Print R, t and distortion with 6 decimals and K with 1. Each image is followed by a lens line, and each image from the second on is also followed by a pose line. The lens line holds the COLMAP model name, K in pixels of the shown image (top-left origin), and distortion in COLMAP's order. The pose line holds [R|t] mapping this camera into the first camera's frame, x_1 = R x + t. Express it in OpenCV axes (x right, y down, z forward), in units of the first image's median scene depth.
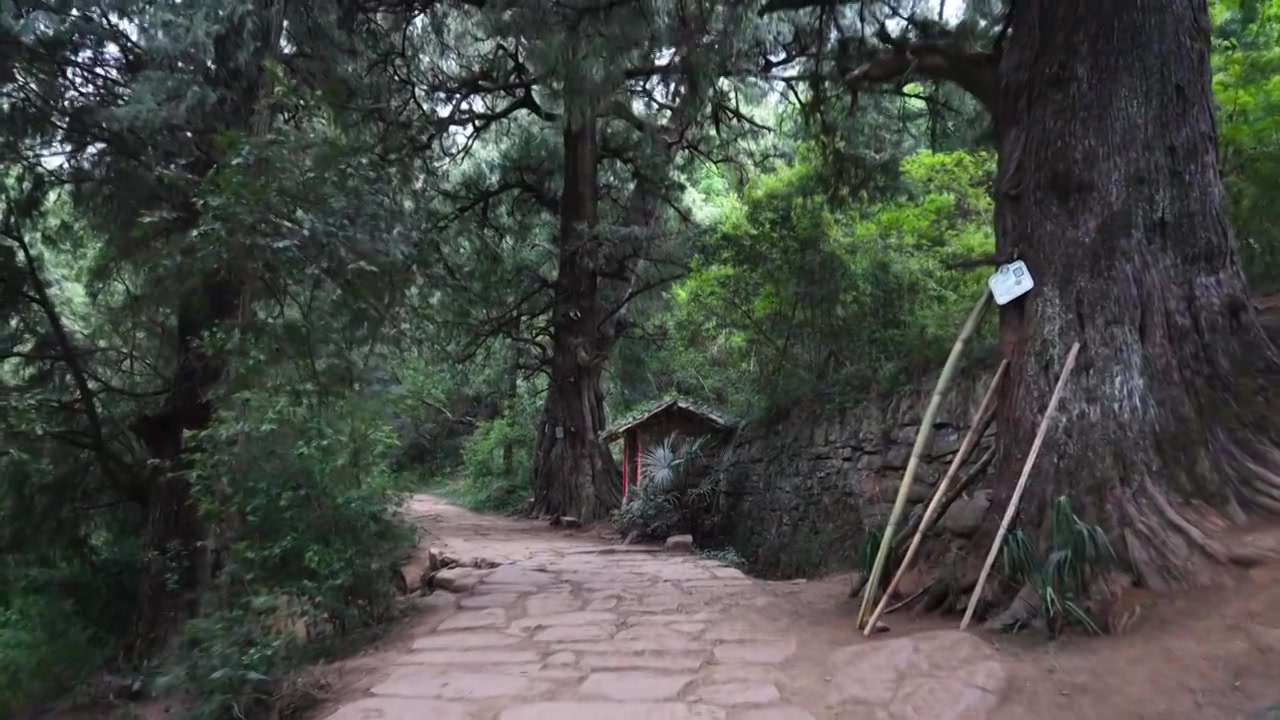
lens RADIAL K [[819.9, 0, 642.4], [0, 819.9, 361.2], [0, 0, 1]] dist [-0.003145, -0.005169]
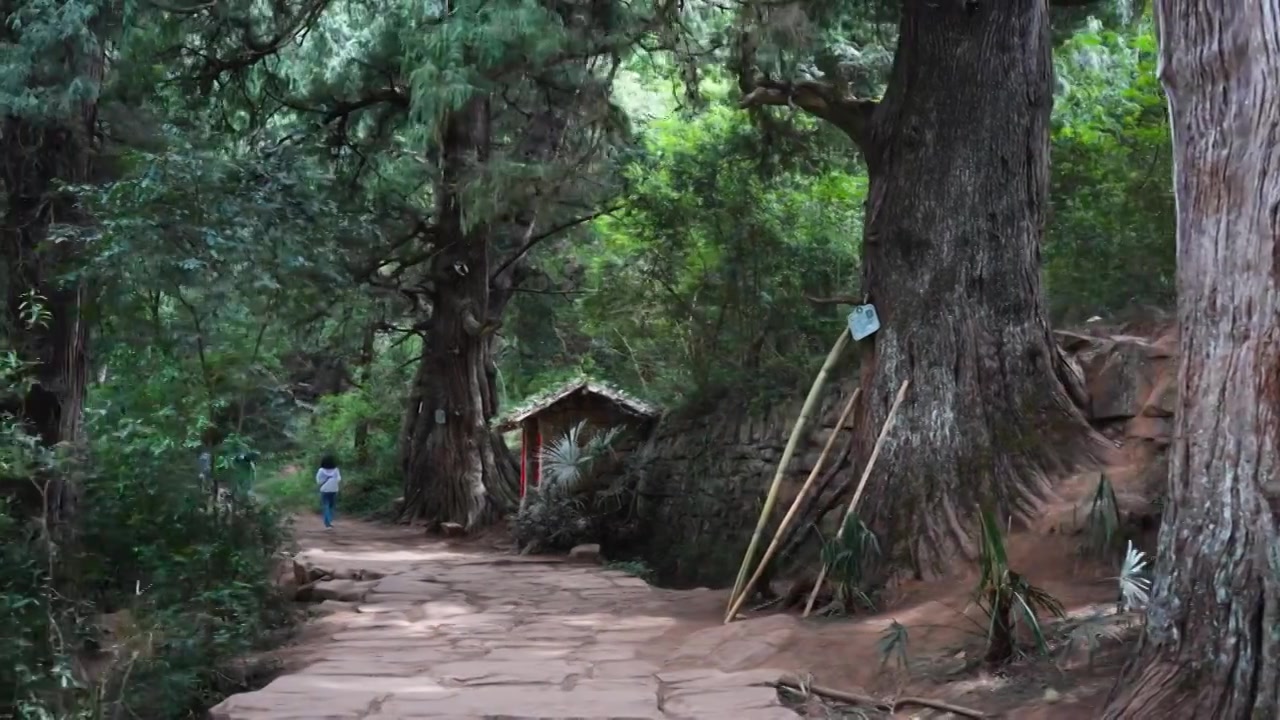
lens RADIAL K [[1279.2, 0, 640.7], [0, 1279.2, 362.8], [0, 0, 1]] dist [0.007482, -0.018447]
pose [[0.997515, 0.009553, 0.069804, 0.008919], [-0.014029, 0.997857, 0.063903, -0.080747], [-0.069044, -0.064724, 0.995512, -0.410787]]
